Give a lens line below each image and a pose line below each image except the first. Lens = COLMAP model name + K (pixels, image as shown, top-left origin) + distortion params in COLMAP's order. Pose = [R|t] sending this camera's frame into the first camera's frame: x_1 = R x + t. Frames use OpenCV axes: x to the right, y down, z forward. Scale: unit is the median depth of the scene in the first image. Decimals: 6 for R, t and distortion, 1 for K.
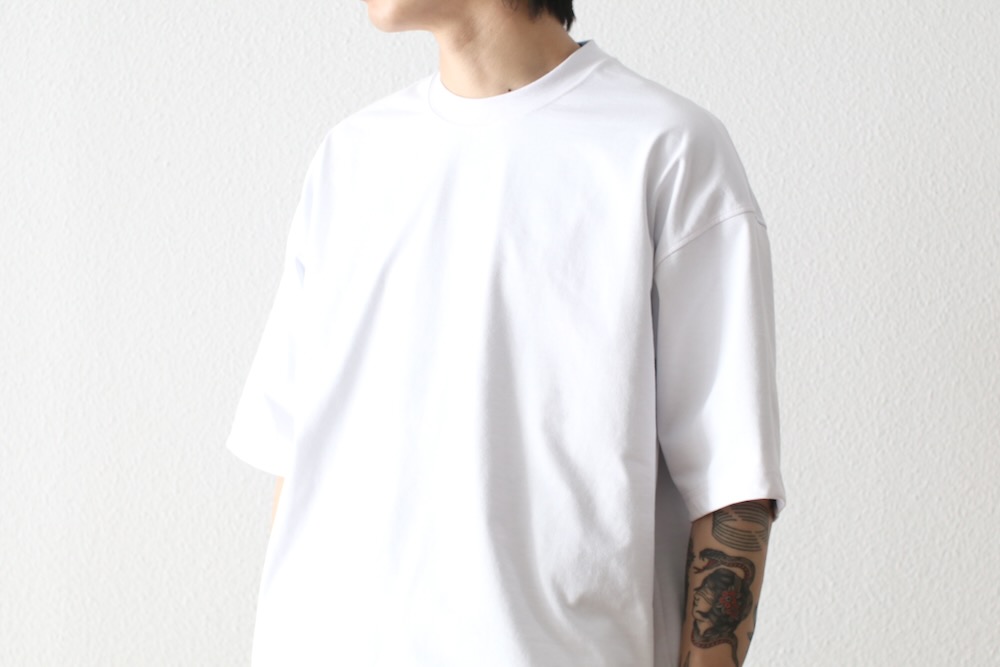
lens RADIAL K [[2619.1, 0, 487.1], [0, 2619.1, 287.4], [0, 0, 1]] dist [-0.149048, 0.000000]
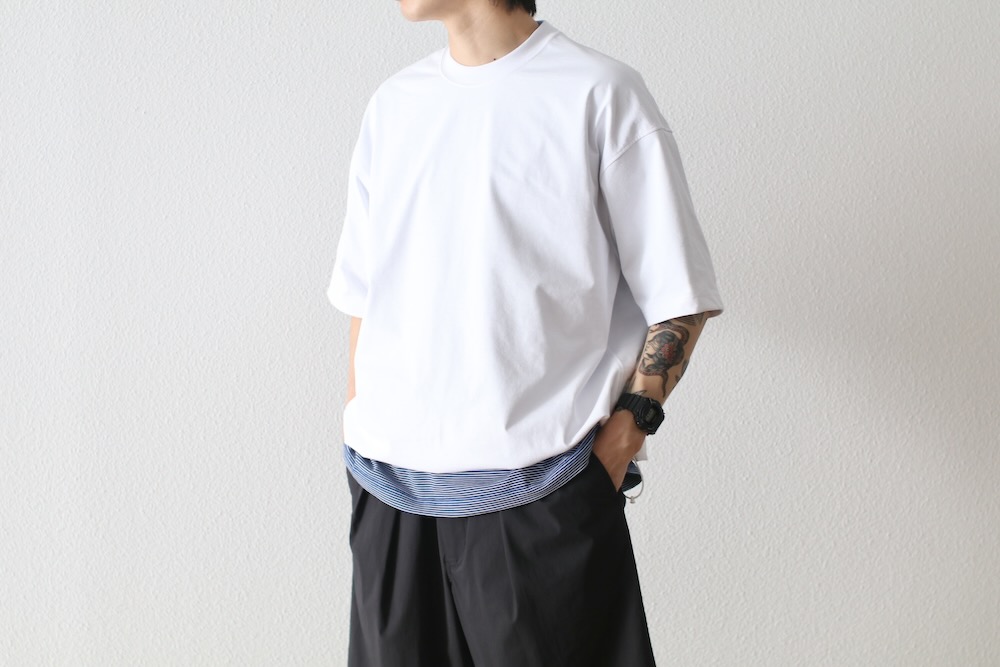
lens RADIAL K [[2315.0, 0, 490.1], [0, 2315.0, 280.8], [0, 0, 1]] dist [-0.141262, 0.000000]
pose [[0.984960, -0.034423, 0.169321, -0.152782], [0.030357, 0.999187, 0.026547, 0.016474], [-0.170097, -0.021008, 0.985203, -0.266079]]
